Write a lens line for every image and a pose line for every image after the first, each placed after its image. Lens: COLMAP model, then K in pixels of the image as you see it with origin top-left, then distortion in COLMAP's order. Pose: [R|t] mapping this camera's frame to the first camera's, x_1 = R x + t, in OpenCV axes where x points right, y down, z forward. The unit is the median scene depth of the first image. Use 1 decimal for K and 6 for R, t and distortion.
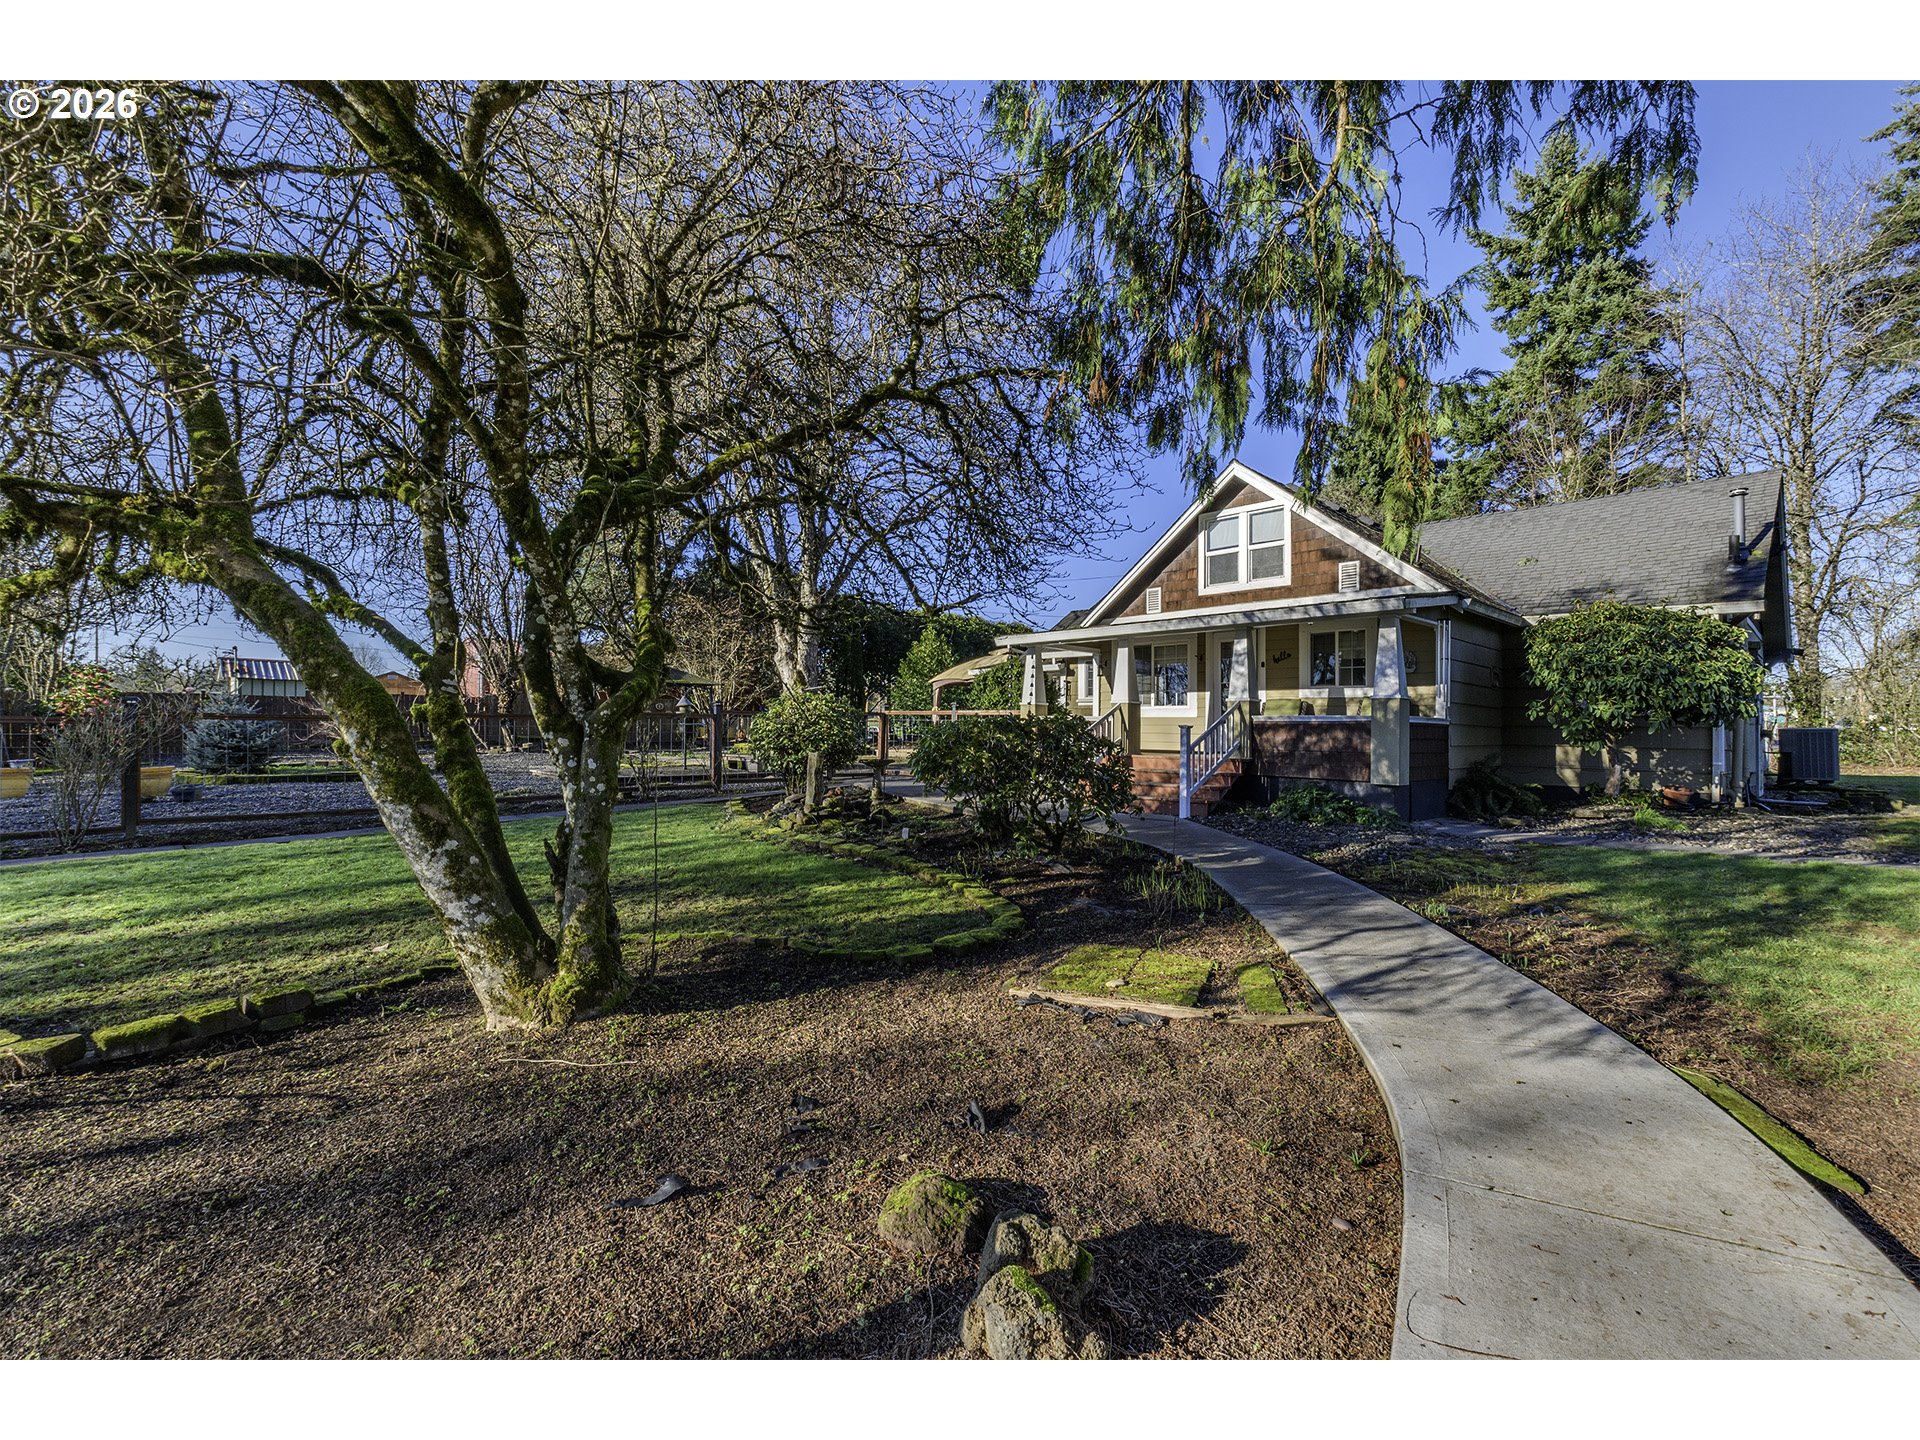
lens RADIAL K [[827.2, 0, 960.7], [0, 827.2, 709.0], [0, 0, 1]] dist [0.002952, 0.000002]
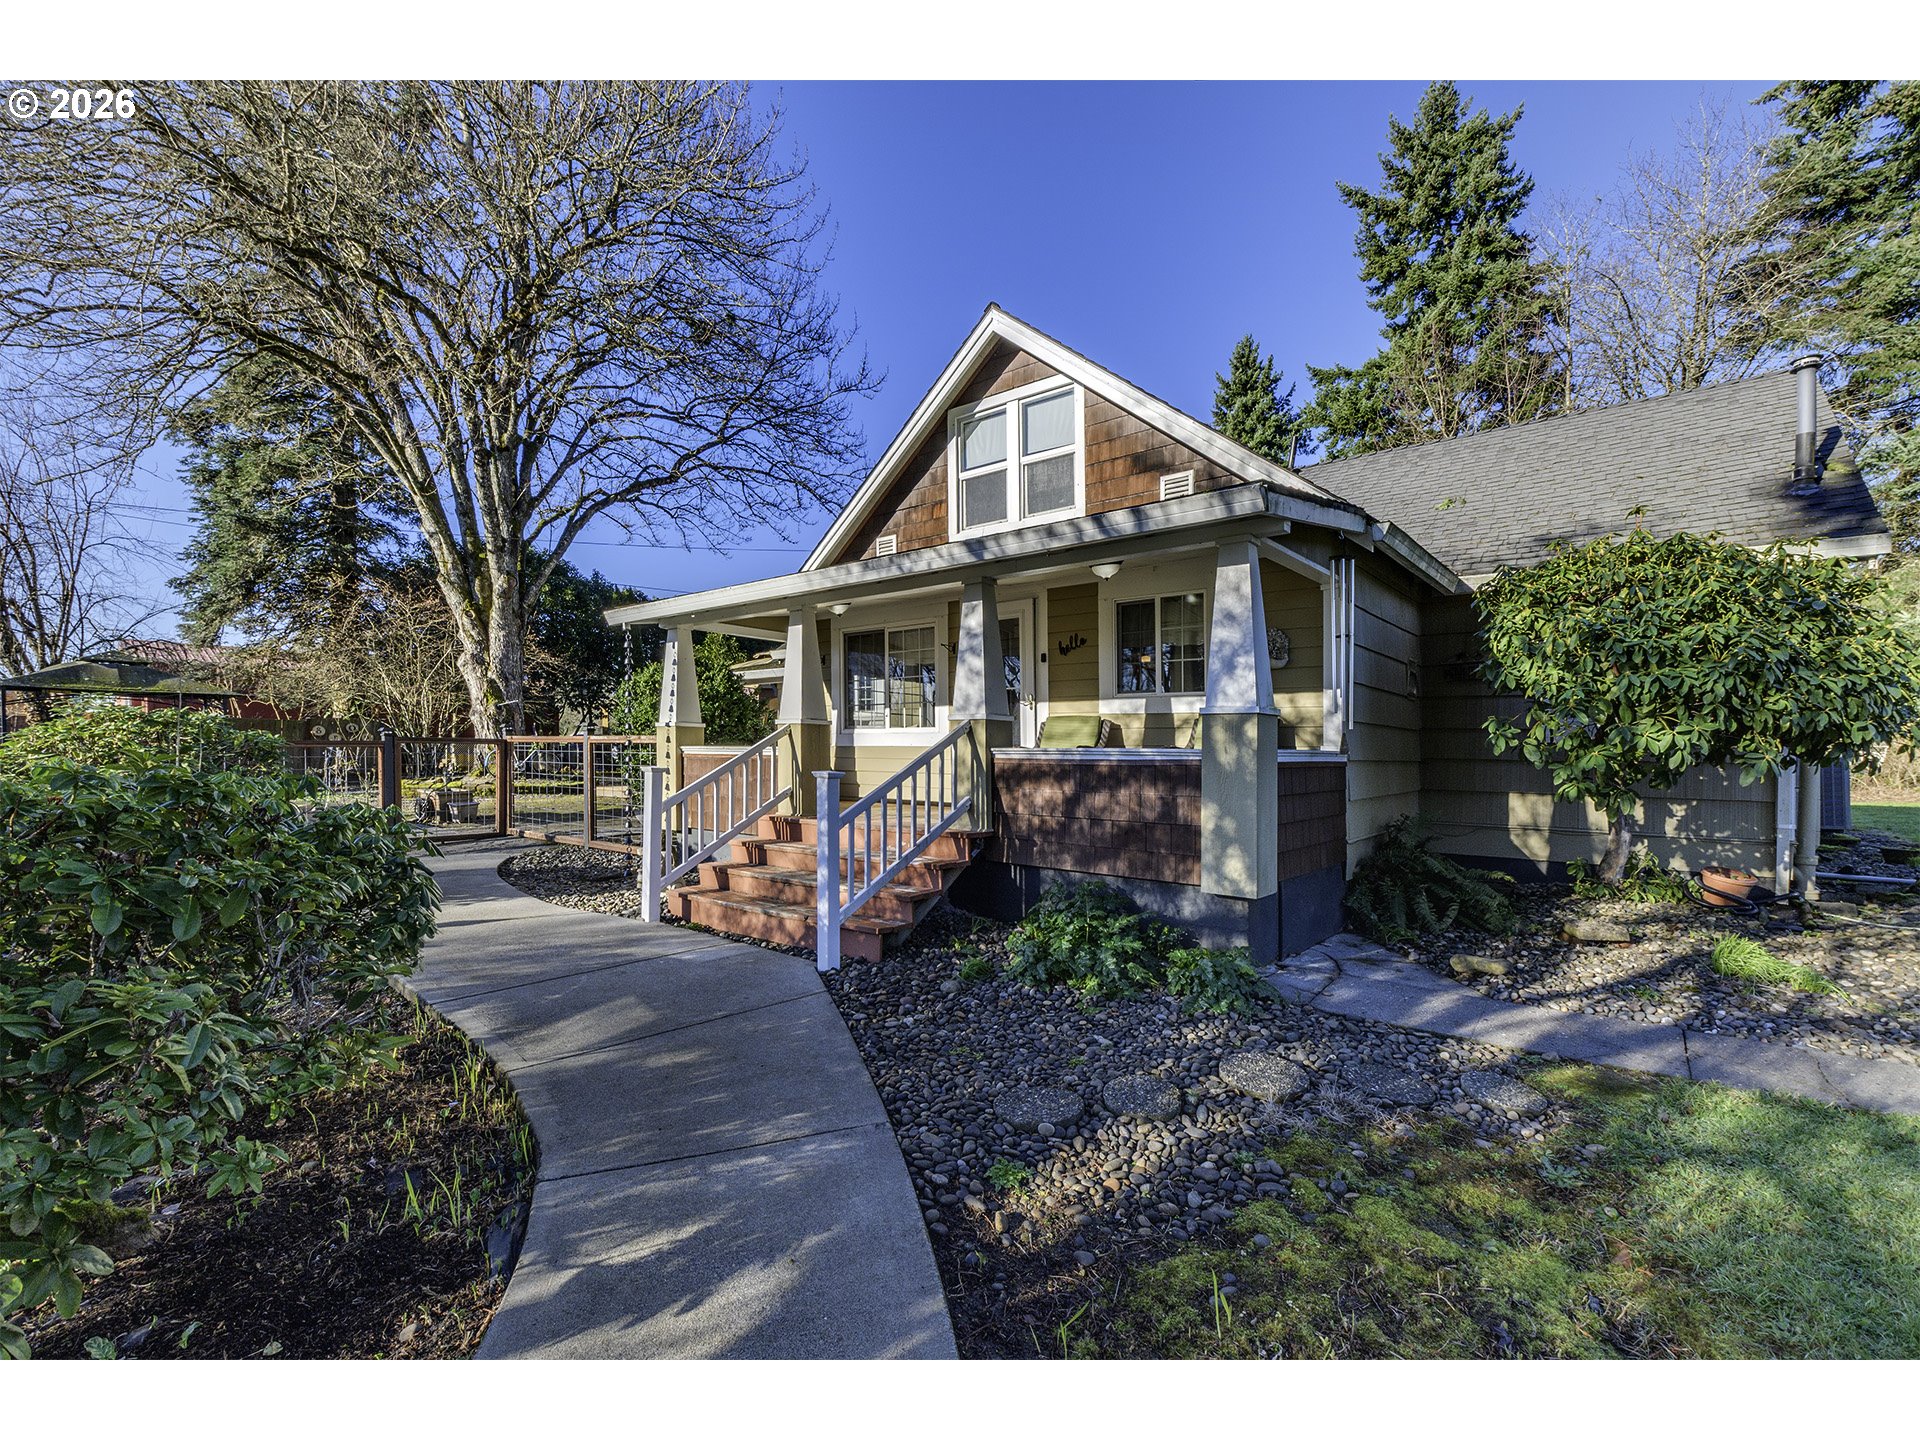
lens RADIAL K [[827.2, 0, 952.8], [0, 827.2, 731.7], [0, 0, 1]] dist [0.002952, 0.000002]
pose [[0.993016, -0.004812, 0.117879, 0.237581], [0.004075, 0.999971, 0.006487, -0.005906], [-0.117907, -0.005961, 0.993007, 0.433969]]
